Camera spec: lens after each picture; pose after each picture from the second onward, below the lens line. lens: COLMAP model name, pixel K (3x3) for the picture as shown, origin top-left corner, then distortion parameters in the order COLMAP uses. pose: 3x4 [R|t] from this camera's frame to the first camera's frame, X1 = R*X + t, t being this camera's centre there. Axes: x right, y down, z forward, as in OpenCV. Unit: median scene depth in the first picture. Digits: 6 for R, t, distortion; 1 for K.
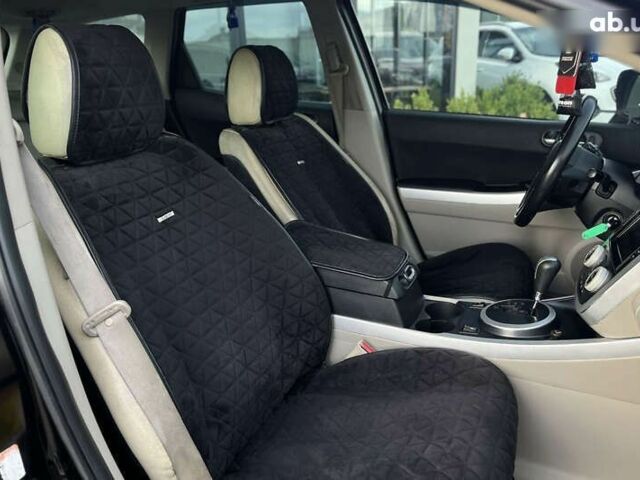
lens RADIAL K [[540.5, 0, 320.0], [0, 540.5, 240.0], [0, 0, 1]] dist [0.003299, -0.000457]
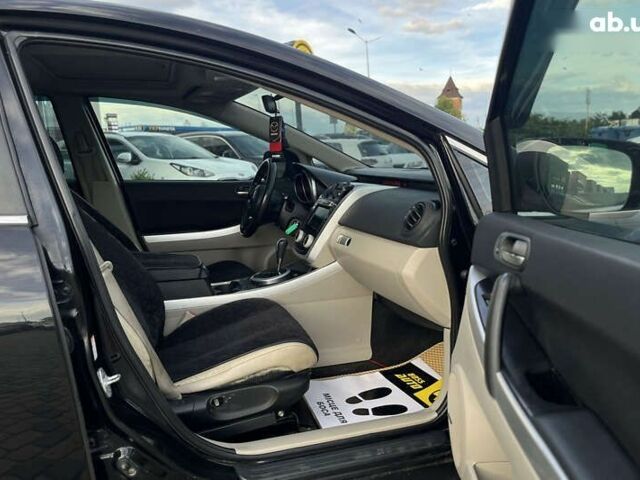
lens RADIAL K [[540.5, 0, 320.0], [0, 540.5, 240.0], [0, 0, 1]] dist [0.003299, -0.000457]
pose [[0.757012, -0.105430, 0.644839, -0.483331], [0.226632, 0.967997, -0.107791, 0.193609], [-0.612838, 0.227740, 0.756680, -0.343347]]
